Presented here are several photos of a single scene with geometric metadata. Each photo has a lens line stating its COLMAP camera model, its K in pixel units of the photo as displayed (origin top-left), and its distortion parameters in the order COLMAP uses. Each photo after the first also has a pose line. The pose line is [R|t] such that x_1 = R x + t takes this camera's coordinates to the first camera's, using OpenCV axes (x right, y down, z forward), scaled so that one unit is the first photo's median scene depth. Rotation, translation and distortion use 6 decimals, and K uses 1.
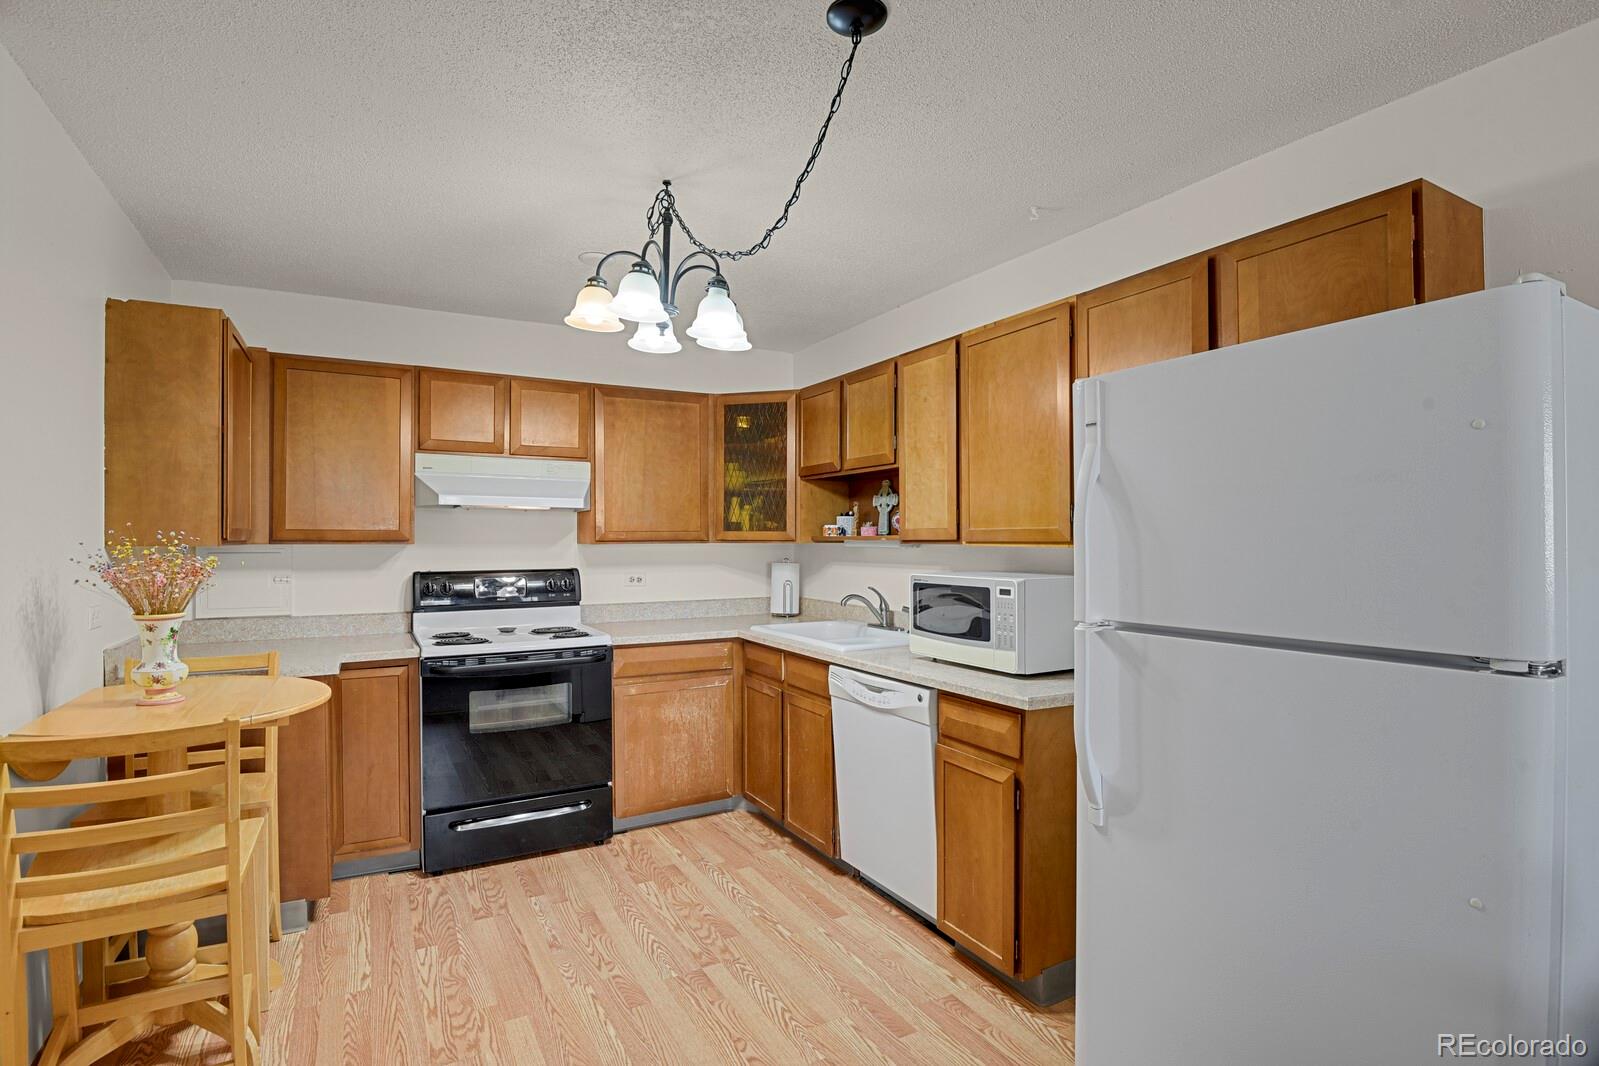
lens RADIAL K [[781.9, 0, 799.9], [0, 781.9, 539.4], [0, 0, 1]] dist [-0.025617, 0.000371]
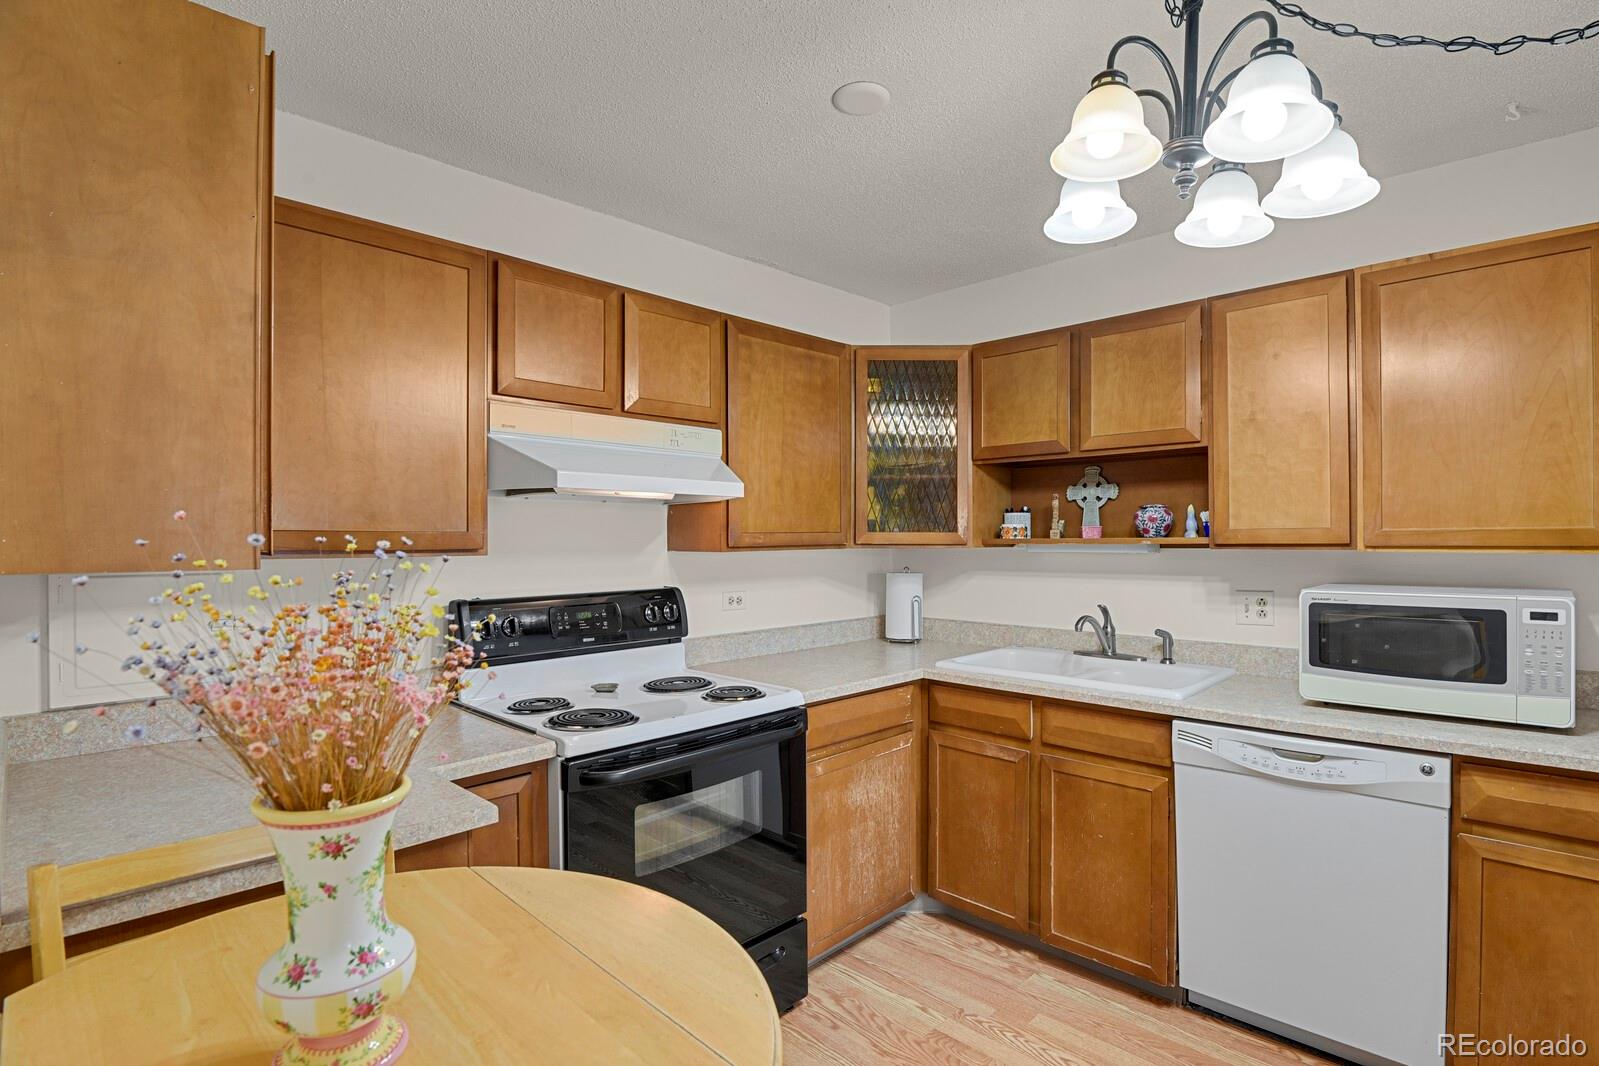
lens RADIAL K [[781.9, 0, 799.9], [0, 781.9, 539.4], [0, 0, 1]] dist [-0.025617, 0.000371]
pose [[0.960190, -0.004325, 0.279315, -0.418574], [0.004377, 0.999990, 0.000438, -0.004971], [-0.279314, 0.000802, 0.960199, 0.358508]]
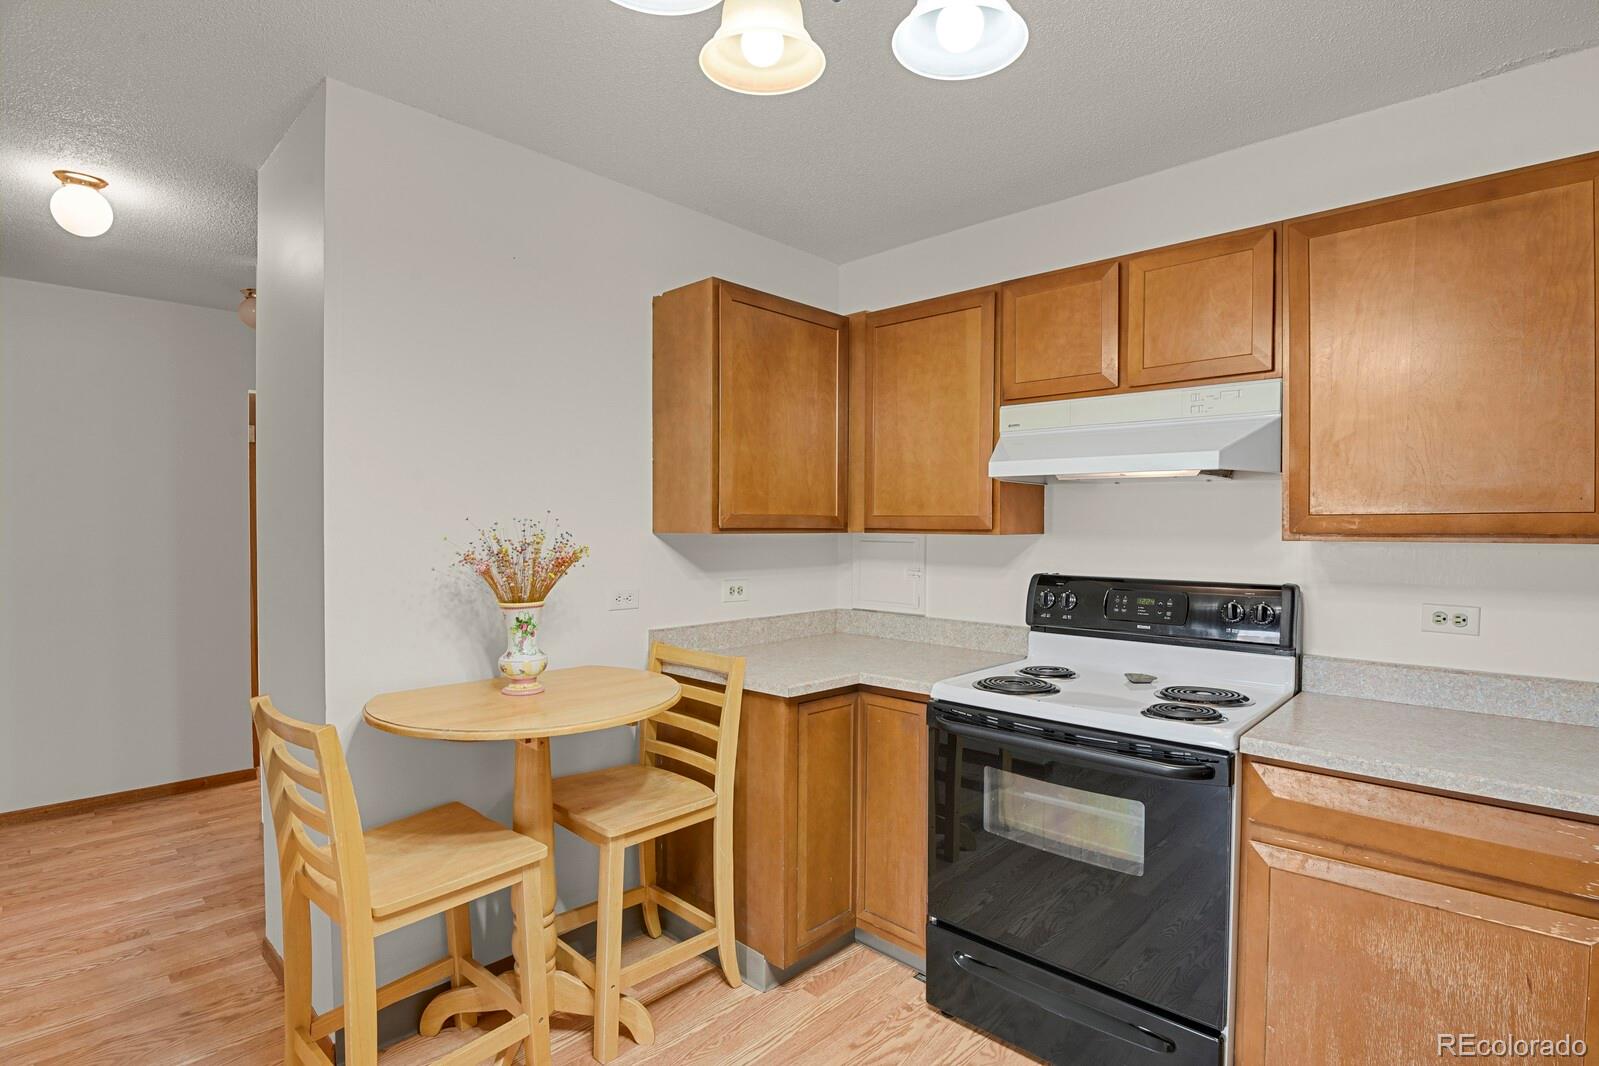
lens RADIAL K [[781.9, 0, 799.9], [0, 781.9, 539.4], [0, 0, 1]] dist [-0.025617, 0.000371]
pose [[0.300661, 0.020299, -0.953515, 0.125890], [-0.005638, 0.999794, 0.019507, -0.002645], [0.953714, -0.000489, 0.300714, 0.590153]]
